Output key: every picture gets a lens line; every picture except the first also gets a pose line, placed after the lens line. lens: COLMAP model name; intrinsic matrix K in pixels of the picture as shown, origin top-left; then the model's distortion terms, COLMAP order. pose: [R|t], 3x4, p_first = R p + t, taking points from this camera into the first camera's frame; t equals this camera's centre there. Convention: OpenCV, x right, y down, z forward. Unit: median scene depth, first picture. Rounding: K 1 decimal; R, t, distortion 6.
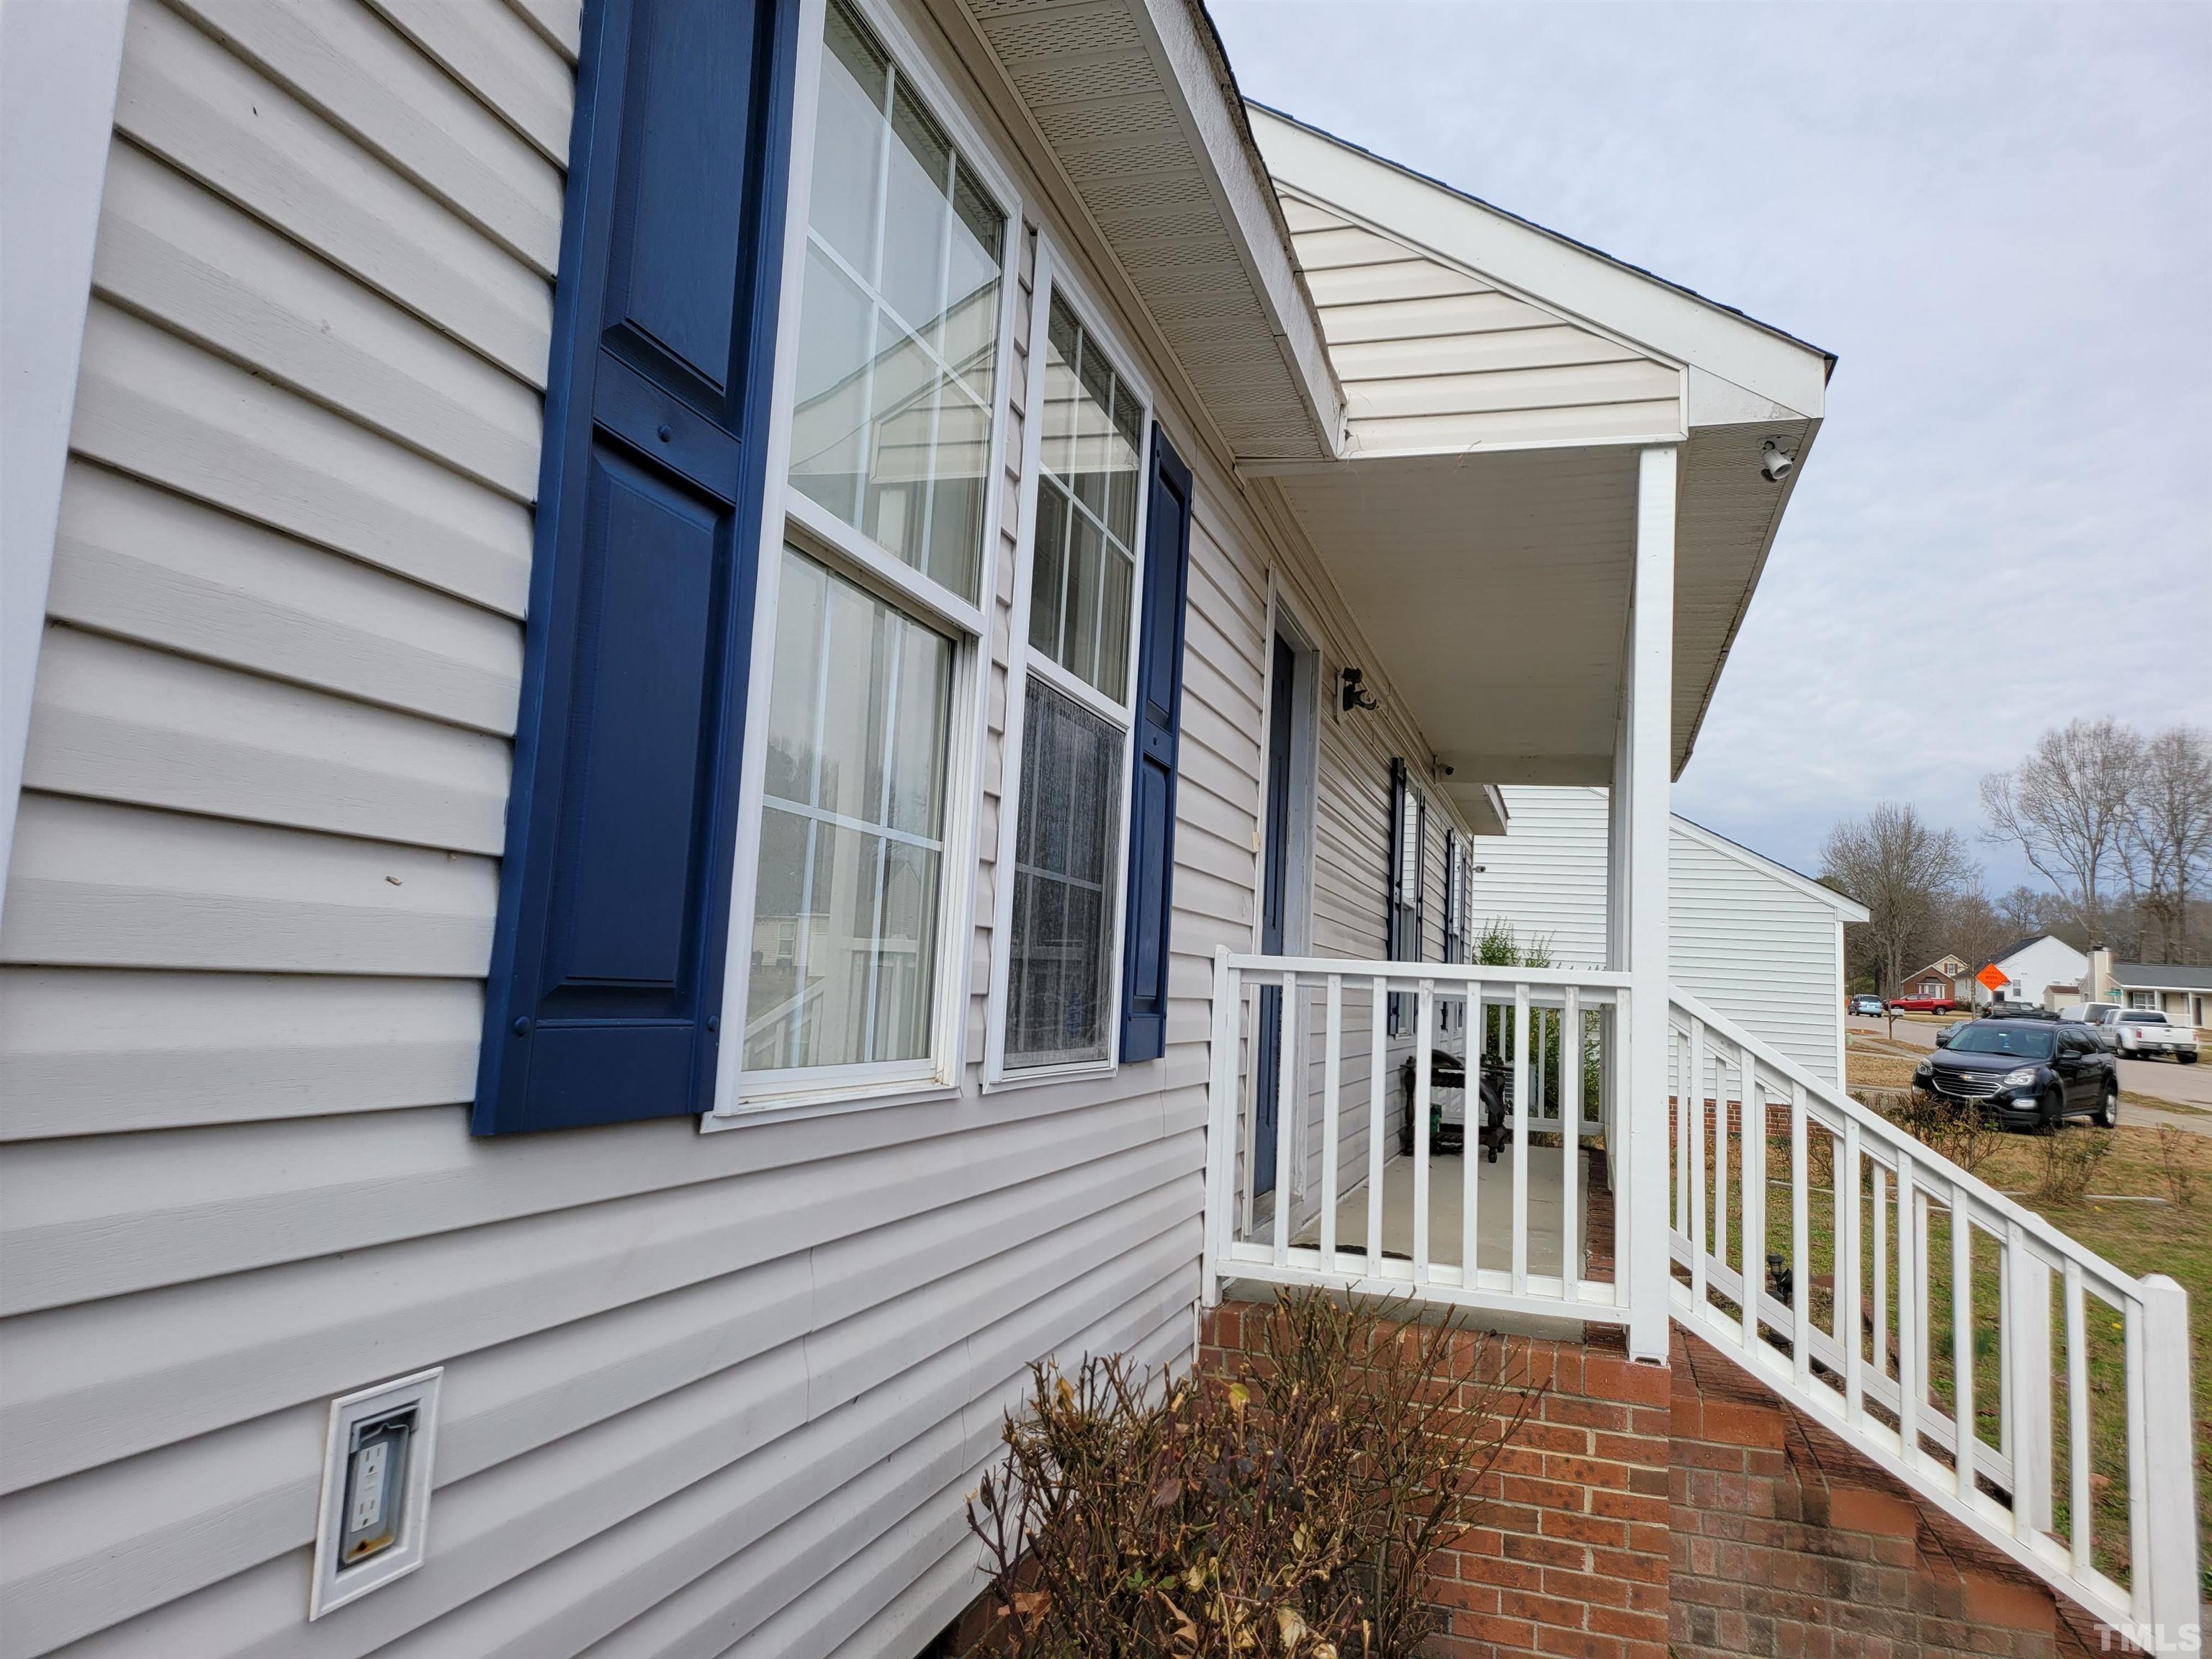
lens RADIAL K [[1519.0, 0, 1106.6], [0, 1519.0, 828.5], [0, 0, 1]] dist [0.082960, -0.078032]
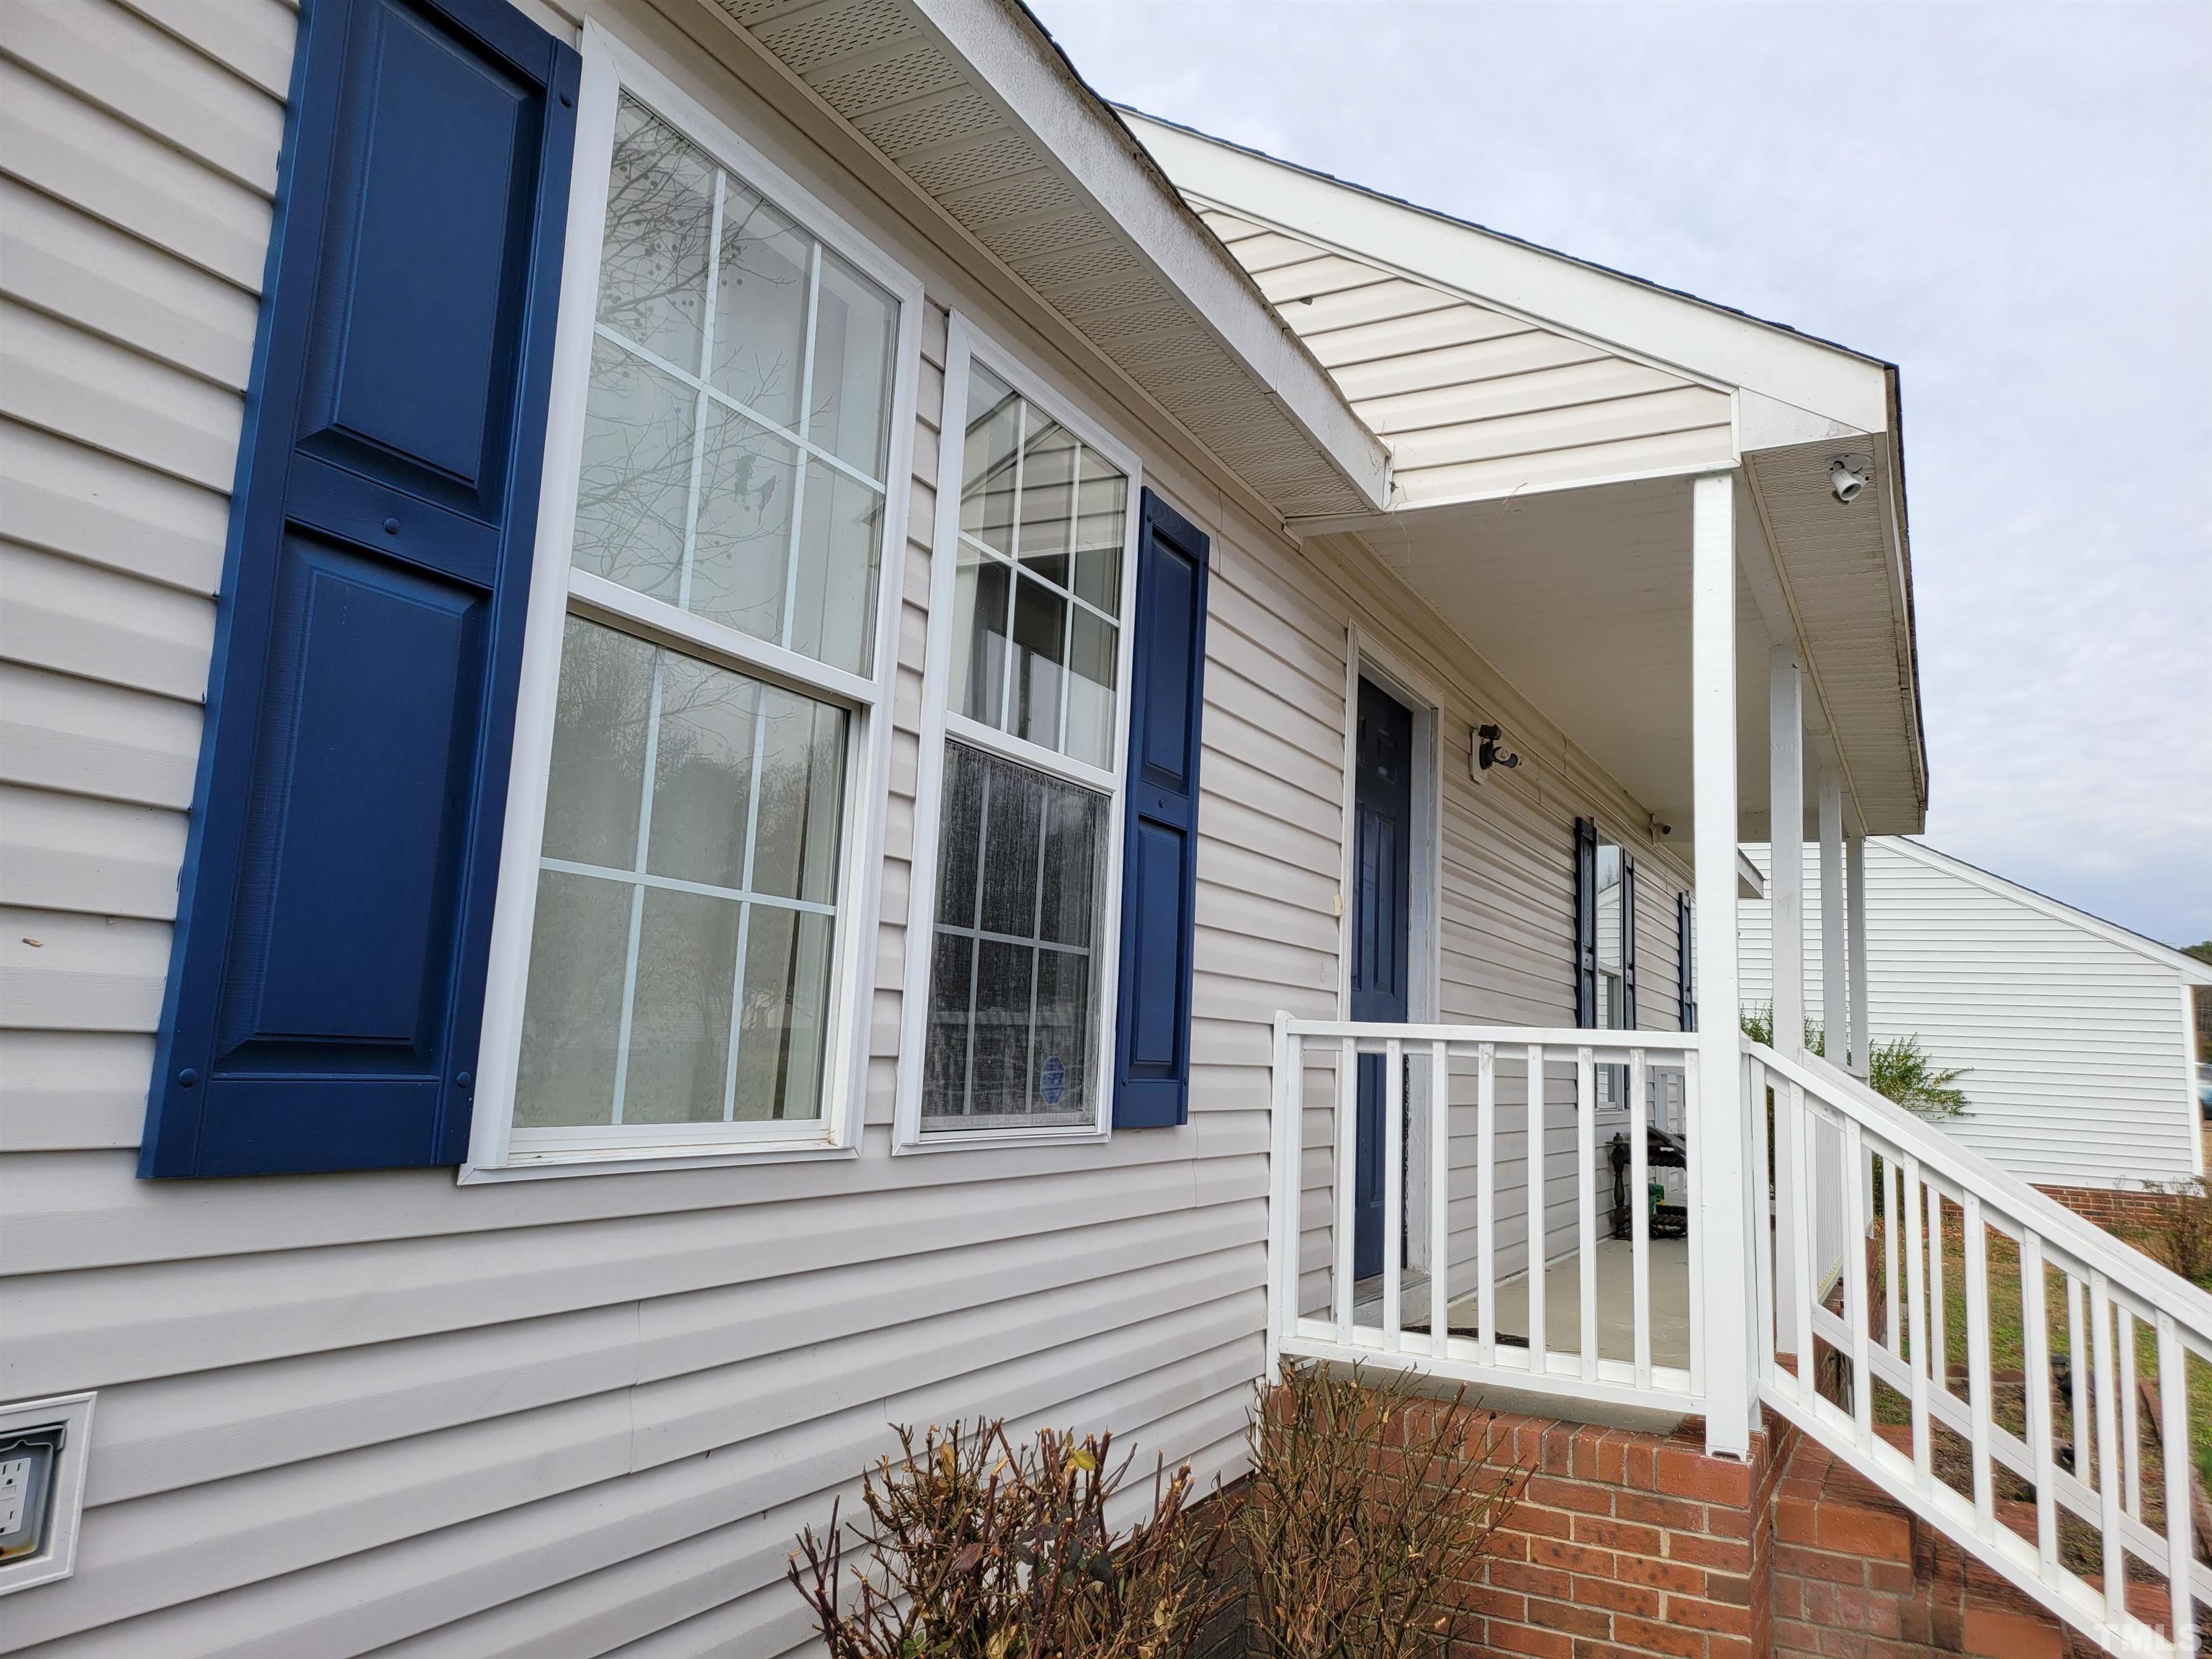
lens RADIAL K [[1526.6, 0, 1143.9], [0, 1526.6, 845.1], [0, 0, 1]] dist [0.064003, -0.049759]
pose [[0.984317, -0.033037, -0.173287, 0.178595], [0.025902, 0.998727, -0.043277, 0.011557], [0.174496, 0.038110, 0.983920, 0.014431]]
